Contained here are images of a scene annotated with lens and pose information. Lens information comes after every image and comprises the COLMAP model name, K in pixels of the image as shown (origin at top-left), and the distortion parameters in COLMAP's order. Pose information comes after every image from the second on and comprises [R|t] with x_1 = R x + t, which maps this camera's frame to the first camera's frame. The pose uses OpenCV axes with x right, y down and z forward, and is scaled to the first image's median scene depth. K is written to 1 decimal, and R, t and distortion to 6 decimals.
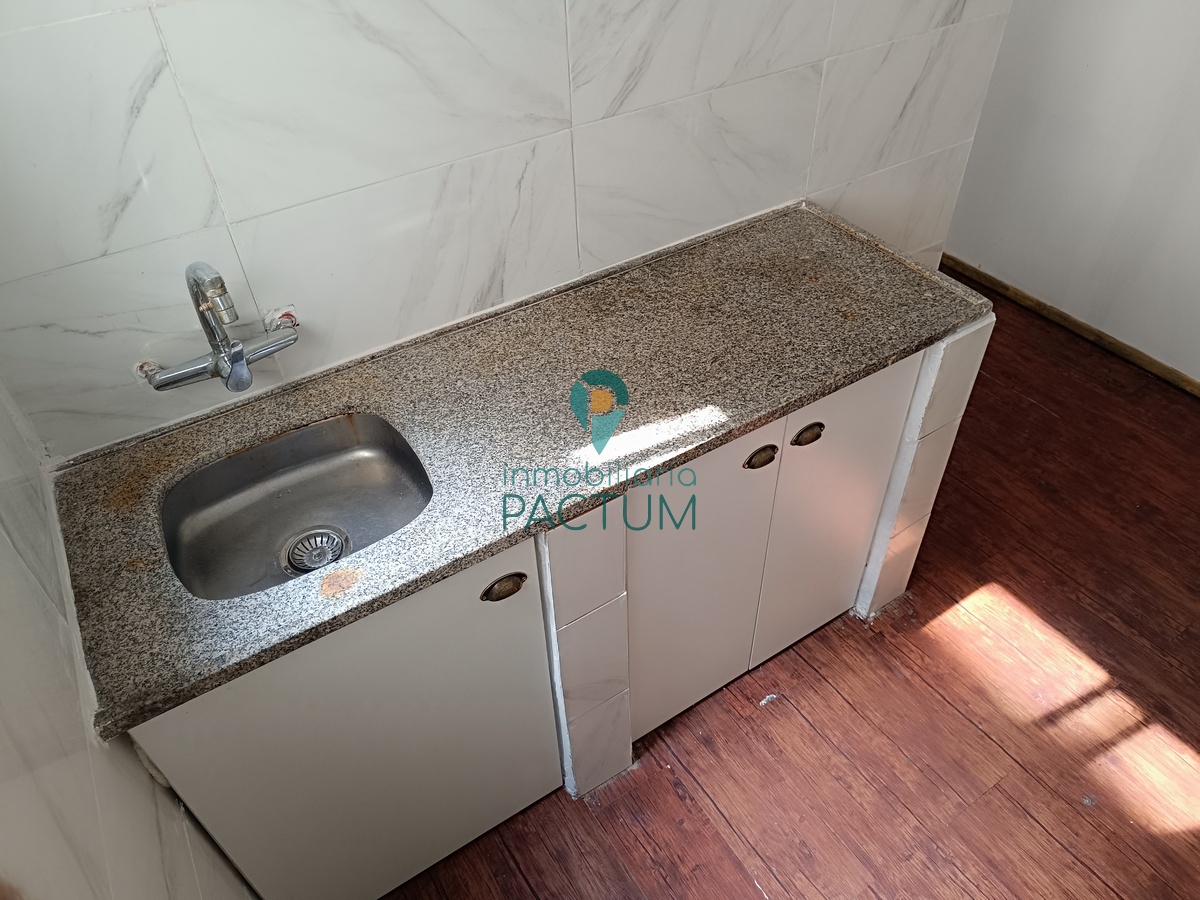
lens RADIAL K [[835.6, 0, 581.2], [0, 835.6, 445.3], [0, 0, 1]] dist [0.005532, -0.000728]
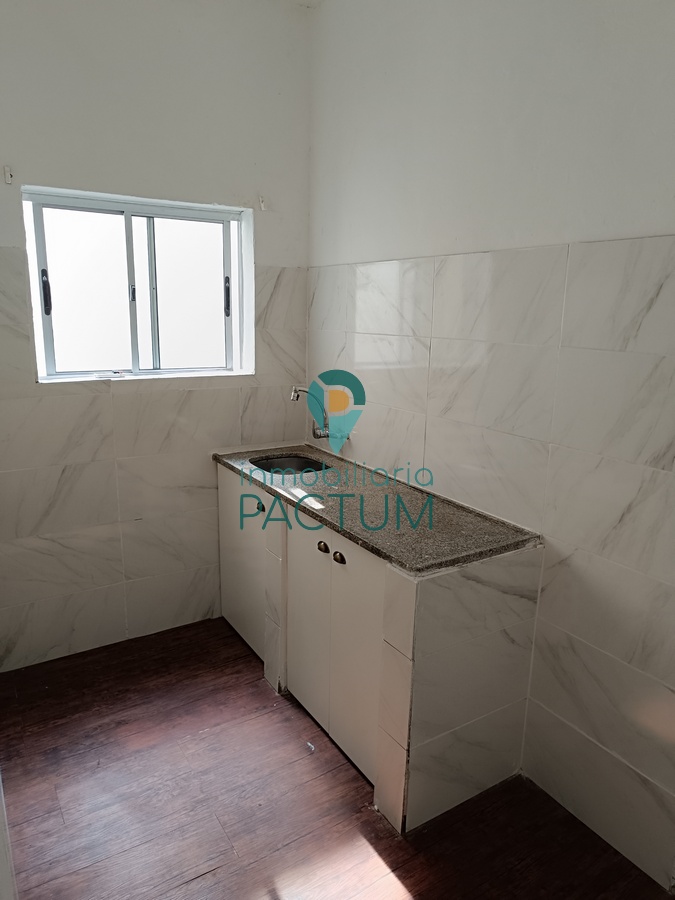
lens RADIAL K [[622.9, 0, 339.2], [0, 622.9, 442.6], [0, 0, 1]] dist [0.005044, -0.006002]
pose [[-0.008352, 0.240322, -0.970657, 1.384333], [-0.683270, 0.707372, 0.181015, -0.398632], [0.730118, 0.664733, 0.158297, 0.525337]]
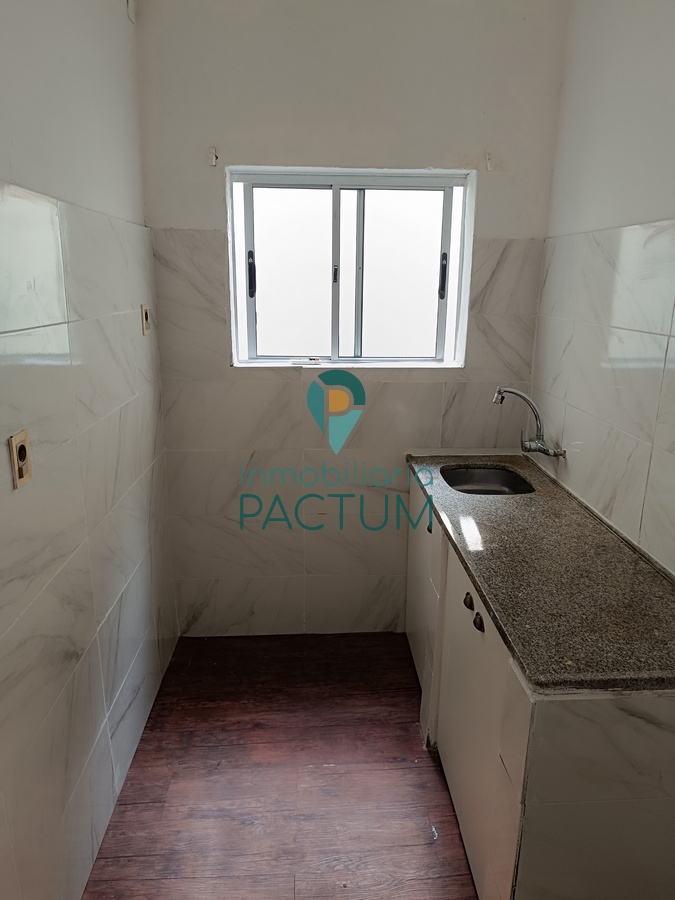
lens RADIAL K [[622.9, 0, 339.2], [0, 622.9, 442.6], [0, 0, 1]] dist [0.005044, -0.006002]
pose [[-0.488551, 0.248704, -0.836340, 1.071730], [-0.580290, 0.623196, 0.524300, -0.557801], [0.651599, 0.741467, -0.160143, 0.683850]]
